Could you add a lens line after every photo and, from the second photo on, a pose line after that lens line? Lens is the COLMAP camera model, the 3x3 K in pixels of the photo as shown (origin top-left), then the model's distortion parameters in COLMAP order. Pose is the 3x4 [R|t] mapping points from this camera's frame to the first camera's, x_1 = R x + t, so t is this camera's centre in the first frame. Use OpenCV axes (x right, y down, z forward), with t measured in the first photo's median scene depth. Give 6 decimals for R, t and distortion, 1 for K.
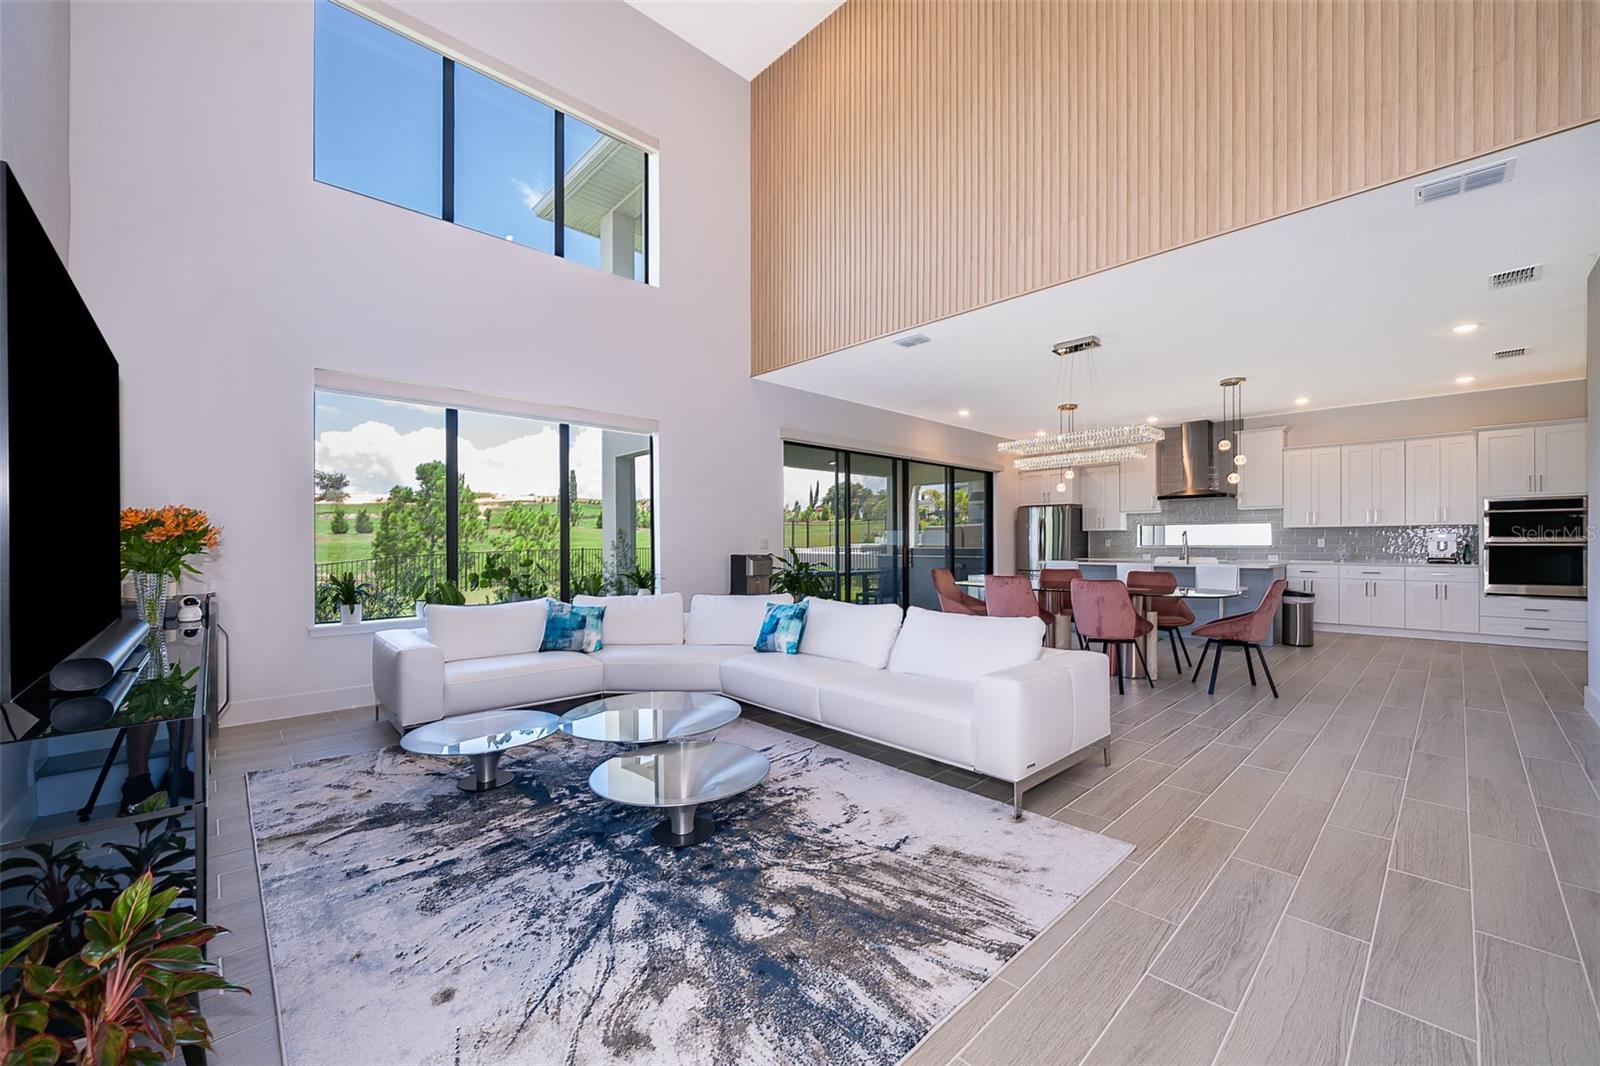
lens RADIAL K [[651.3, 0, 796.9], [0, 651.3, 543.6], [0, 0, 1]] dist [-0.002398, -0.000037]
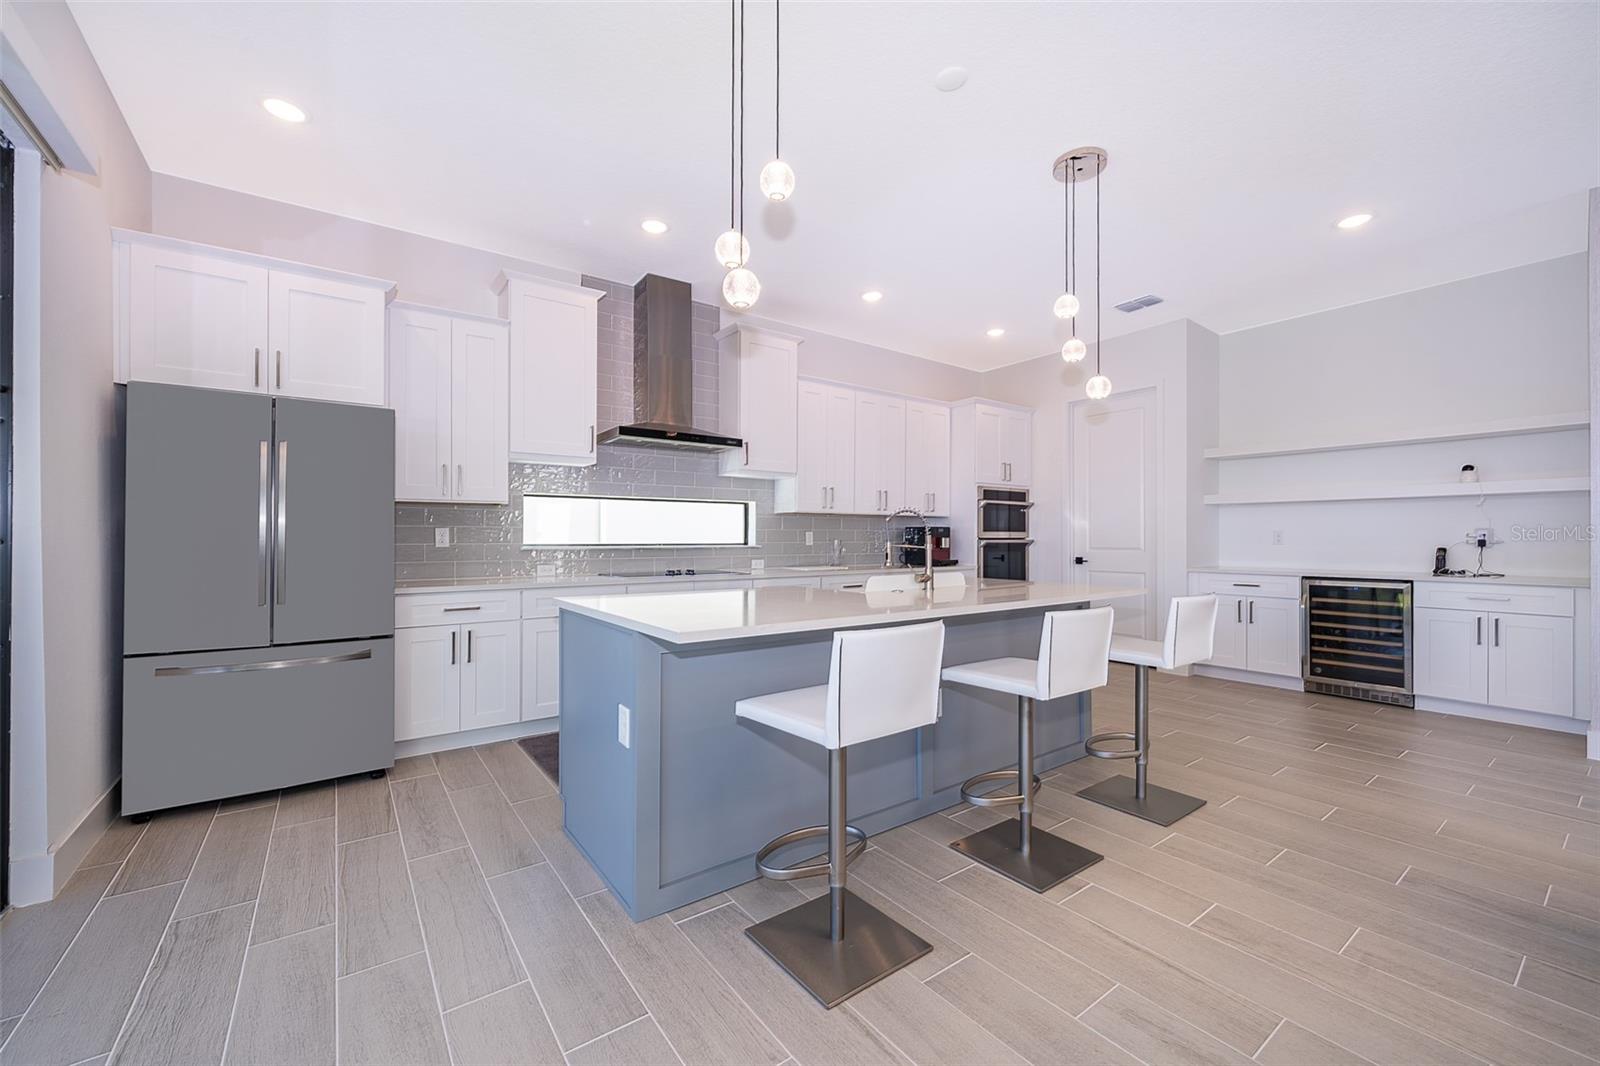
lens RADIAL K [[629.2, 0, 809.4], [0, 629.2, 536.6], [0, 0, 1]] dist [-0.001539, 0.000041]
pose [[0.124948, 0.004372, 0.992154, 0.606058], [-0.000991, 0.999990, -0.004282, -0.001151], [-0.992163, -0.000449, 0.124951, 2.830864]]
